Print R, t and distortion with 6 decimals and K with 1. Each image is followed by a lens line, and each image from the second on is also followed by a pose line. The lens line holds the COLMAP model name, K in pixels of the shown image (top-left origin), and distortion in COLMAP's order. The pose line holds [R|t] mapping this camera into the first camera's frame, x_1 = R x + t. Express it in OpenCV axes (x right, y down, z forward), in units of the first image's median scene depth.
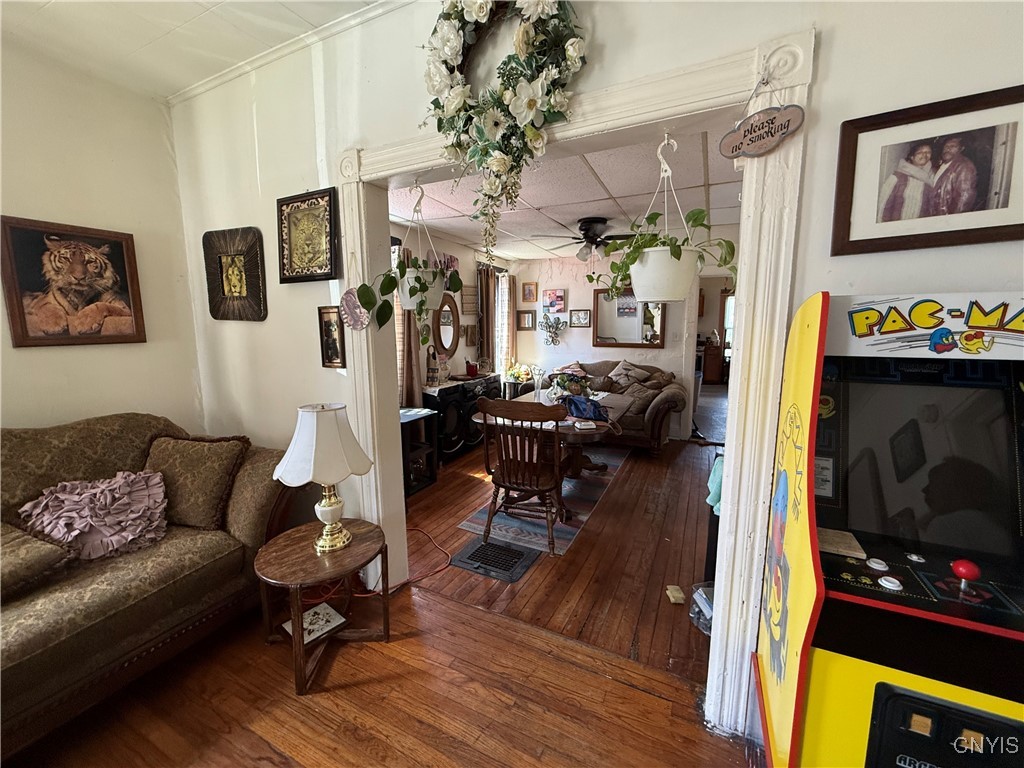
lens RADIAL K [[407.3, 0, 509.6], [0, 407.3, 384.8], [0, 0, 1]] dist [-0.000431, -0.000125]
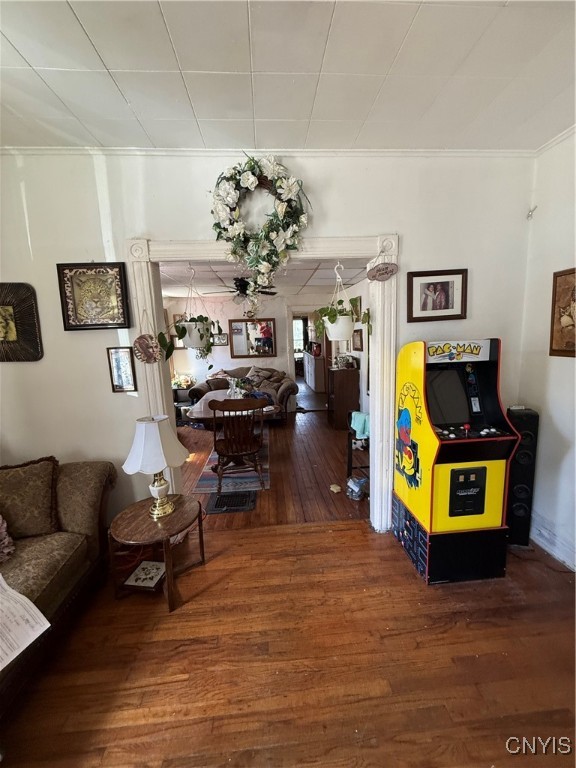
lens RADIAL K [[305.5, 0, 288.6], [0, 305.5, 383.3], [0, 0, 1]] dist [-0.000431, -0.000125]
pose [[0.863117, -0.108584, 0.493192, -0.357208], [0.107529, 0.993731, 0.030603, -0.033692], [-0.493423, 0.026619, 0.869382, -0.121539]]
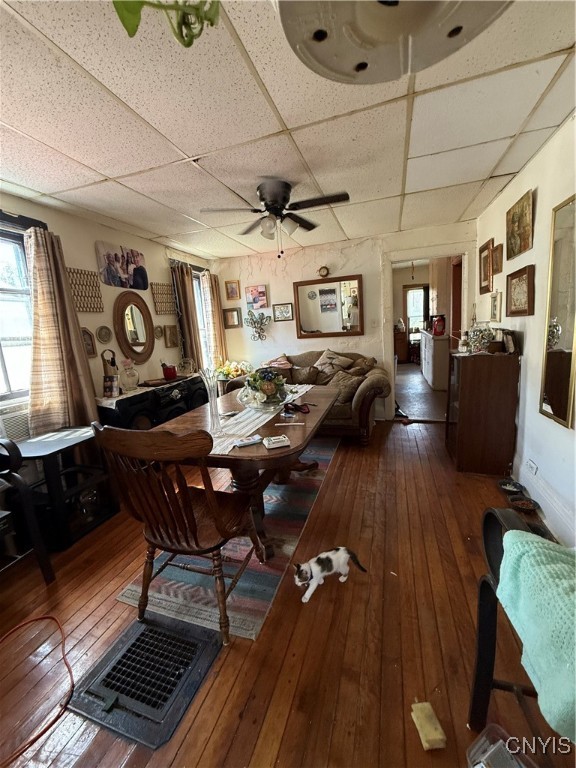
lens RADIAL K [[305.5, 0, 288.4], [0, 305.5, 382.0], [0, 0, 1]] dist [-0.000431, -0.000125]
pose [[0.988100, -0.092437, 0.122941, 0.160896], [0.088999, 0.995479, 0.033180, -0.025226], [-0.125452, -0.021843, 0.991859, 0.486156]]
